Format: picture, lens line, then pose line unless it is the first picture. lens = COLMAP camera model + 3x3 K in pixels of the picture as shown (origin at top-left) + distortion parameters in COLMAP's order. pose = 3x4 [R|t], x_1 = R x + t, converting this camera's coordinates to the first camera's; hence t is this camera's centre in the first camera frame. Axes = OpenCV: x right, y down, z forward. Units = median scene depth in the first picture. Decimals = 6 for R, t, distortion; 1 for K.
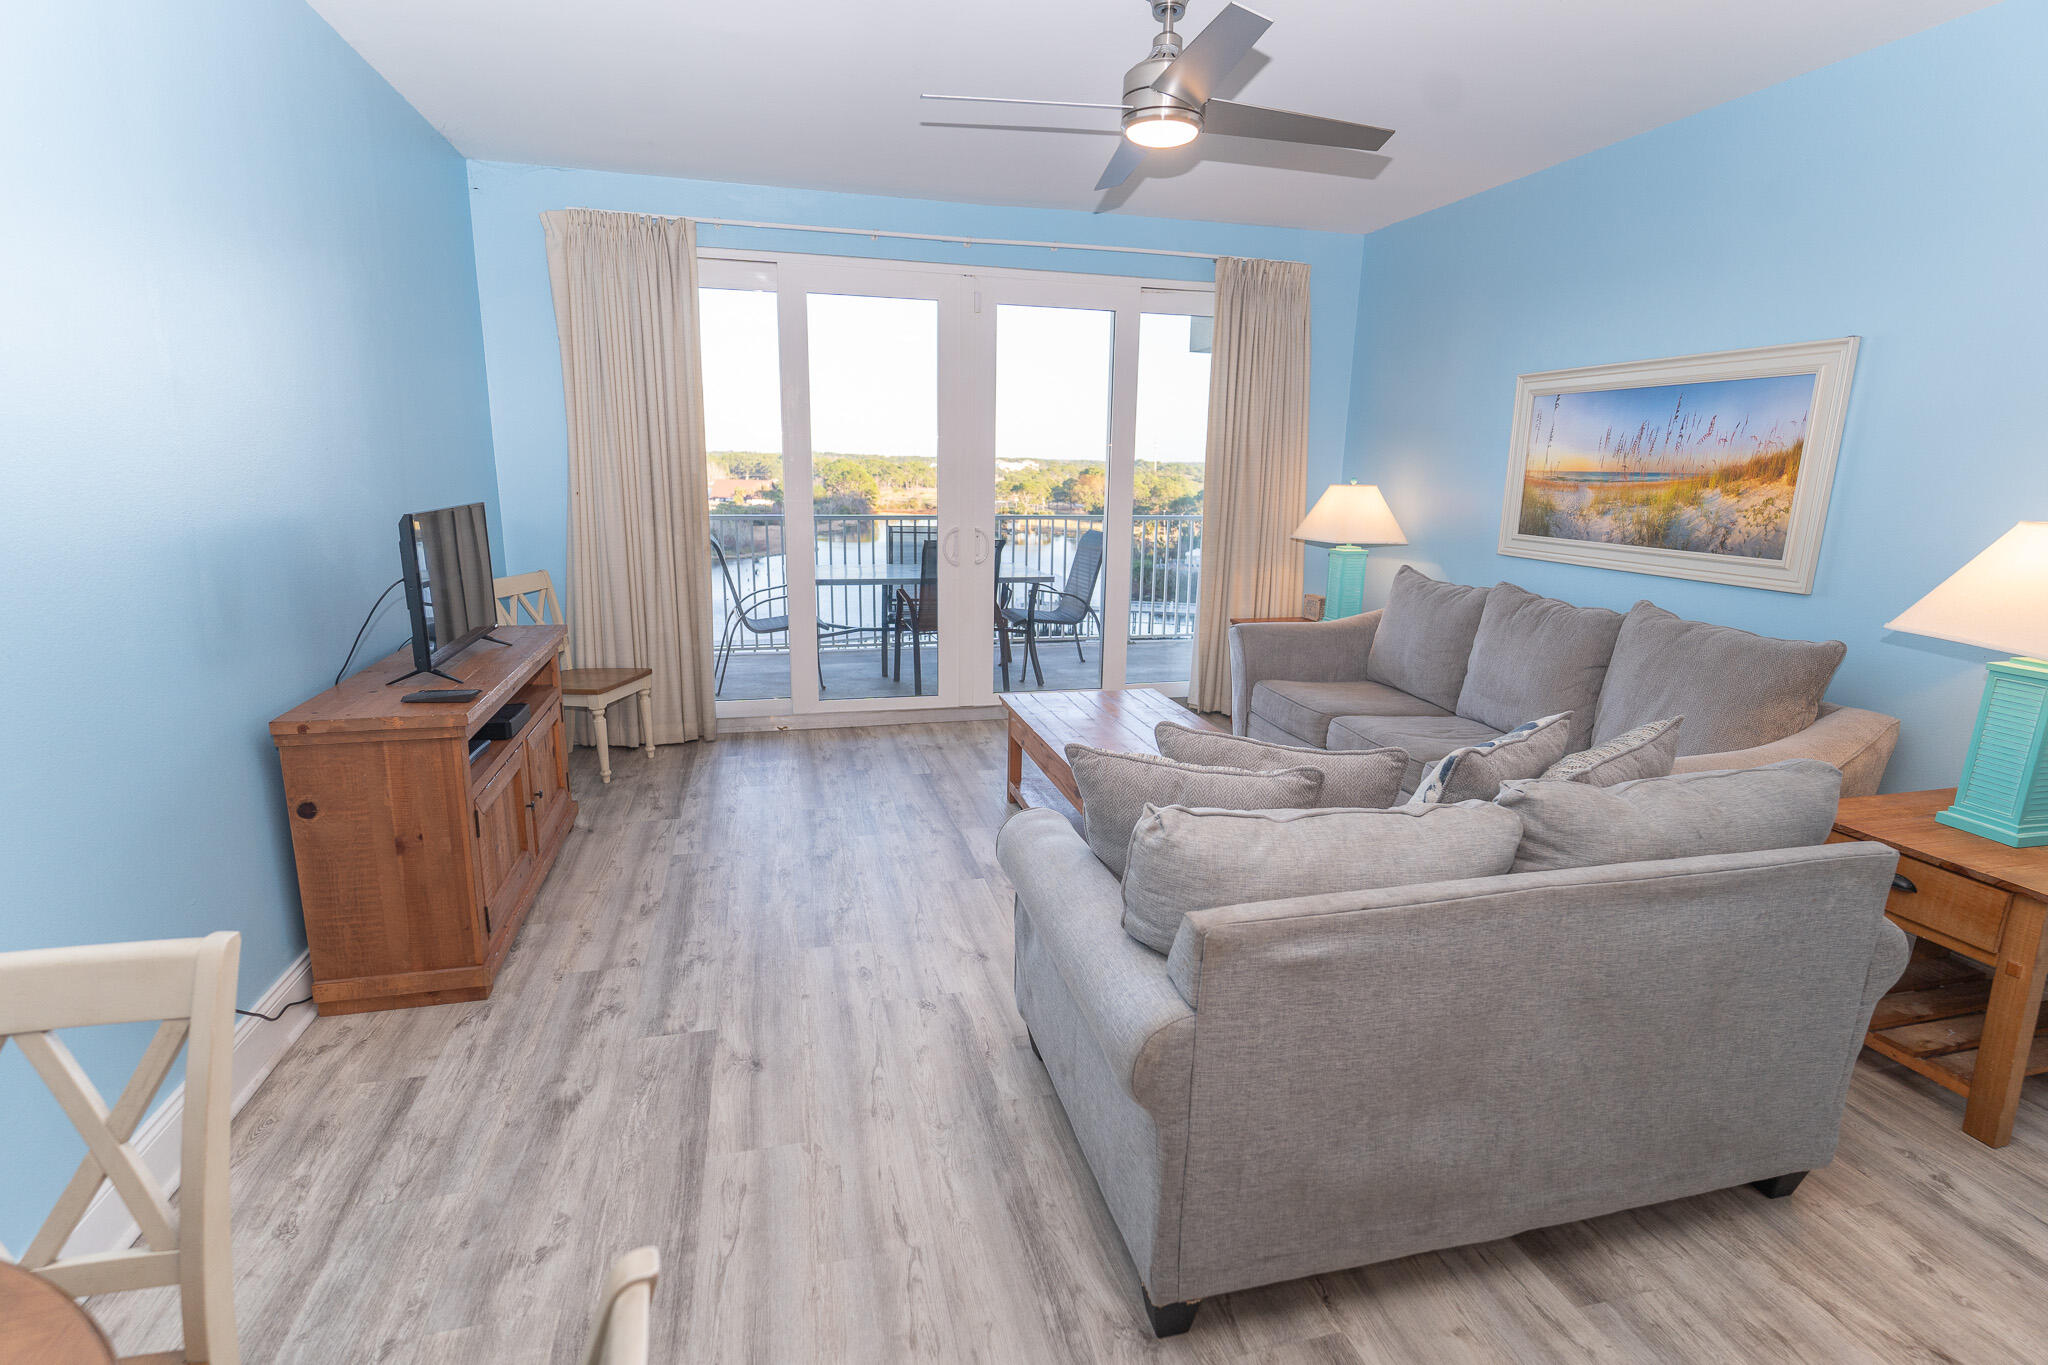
lens RADIAL K [[977.5, 0, 1029.8], [0, 977.5, 685.1], [0, 0, 1]] dist [0.003636, 0.000152]
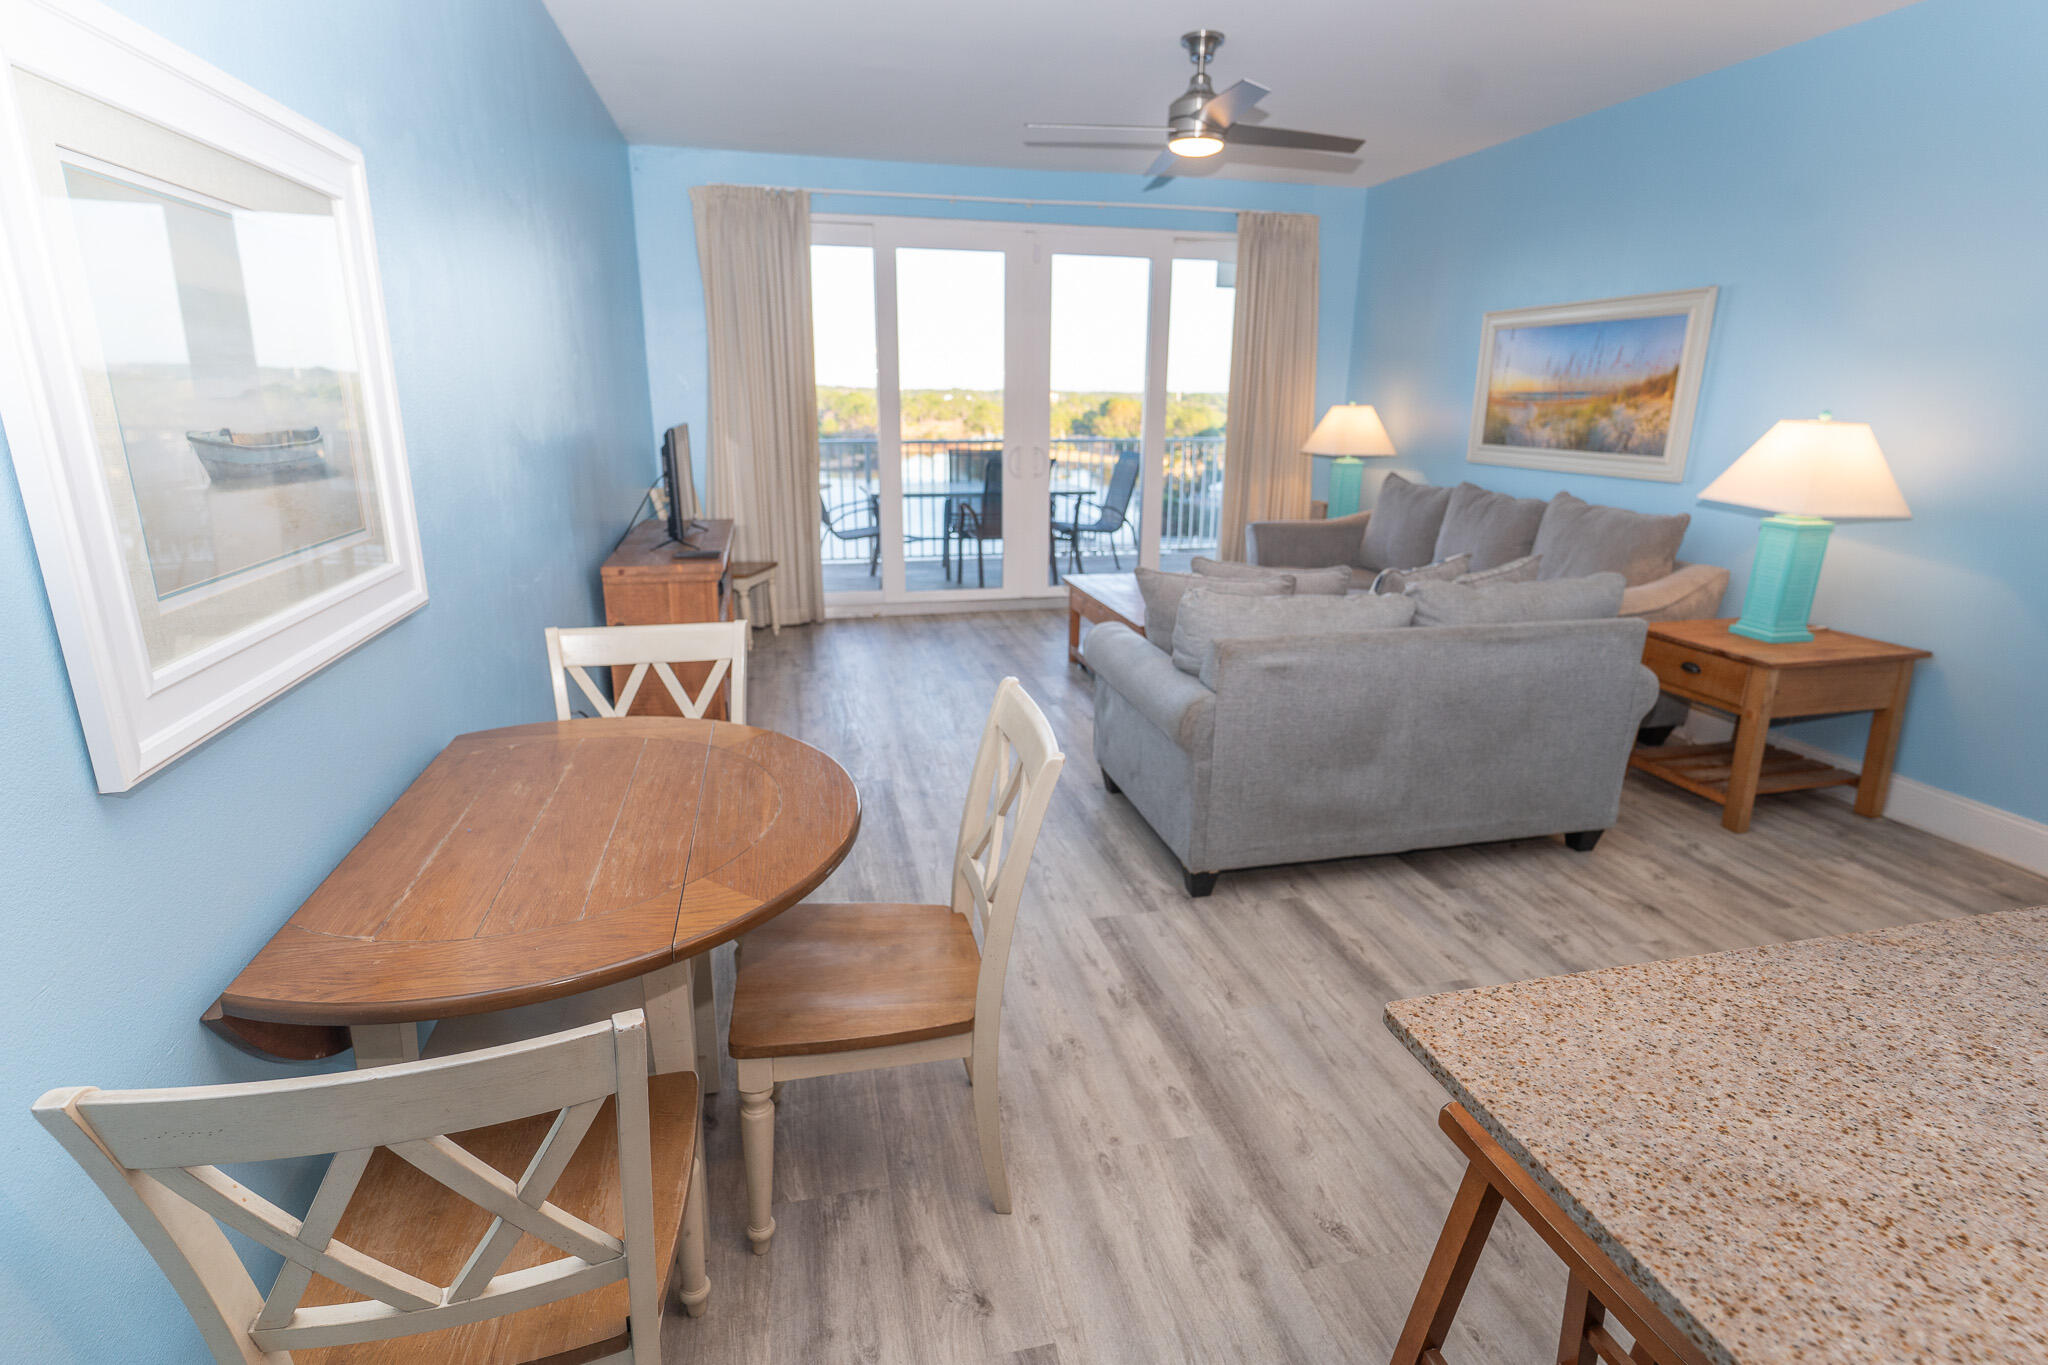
lens RADIAL K [[977.5, 0, 1030.1], [0, 977.5, 678.4], [0, 0, 1]] dist [0.003636, 0.000152]
pose [[0.999726, -0.003296, -0.023178, -0.058243], [0.004673, 0.998212, 0.059591, 0.088169], [0.022941, -0.059683, 0.997954, -0.358930]]
